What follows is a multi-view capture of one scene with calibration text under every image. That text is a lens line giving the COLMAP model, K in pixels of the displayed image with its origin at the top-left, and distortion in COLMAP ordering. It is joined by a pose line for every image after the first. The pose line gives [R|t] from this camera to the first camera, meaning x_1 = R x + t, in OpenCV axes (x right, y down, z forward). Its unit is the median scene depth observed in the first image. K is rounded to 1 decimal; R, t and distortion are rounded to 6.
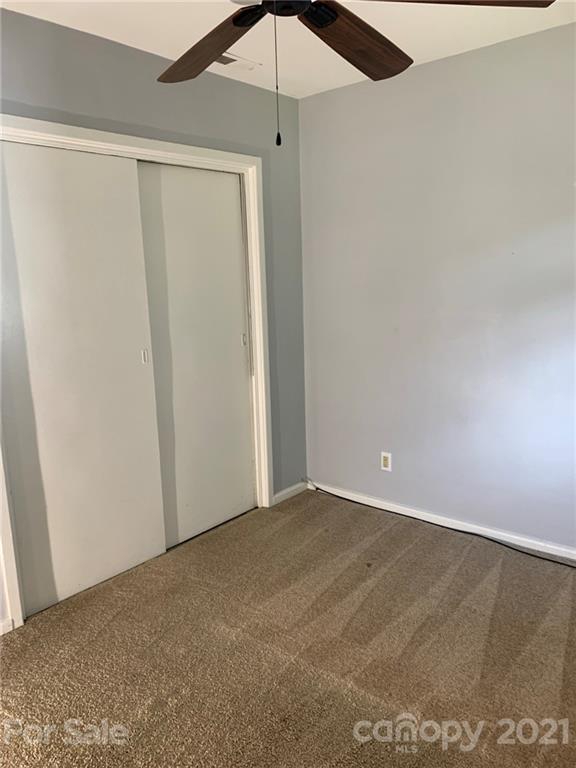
lens RADIAL K [[586.8, 0, 284.6], [0, 586.8, 380.2], [0, 0, 1]] dist [0.070148, -0.116472]
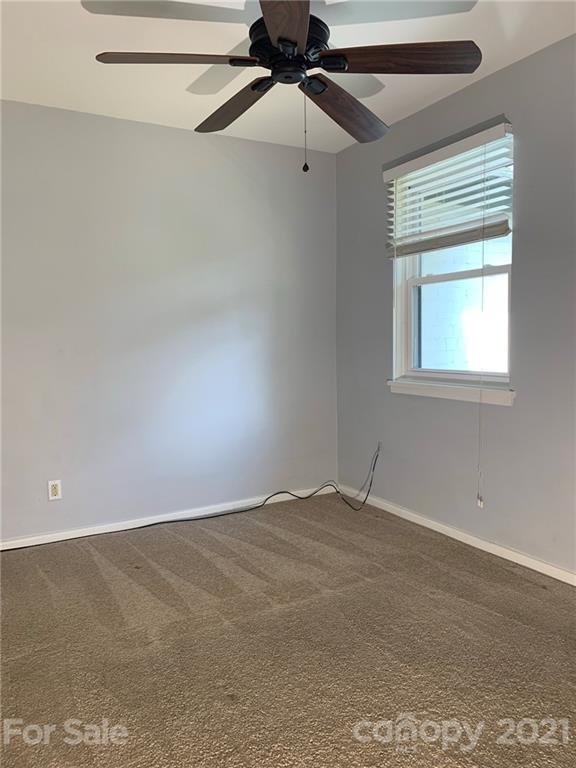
lens RADIAL K [[586.8, 0, 284.6], [0, 586.8, 380.2], [0, 0, 1]] dist [0.070148, -0.116472]
pose [[0.345283, -0.031235, 0.937979, -0.742329], [0.167301, 0.985486, -0.028769, 0.064832], [-0.923467, 0.166858, 0.345497, 0.358487]]
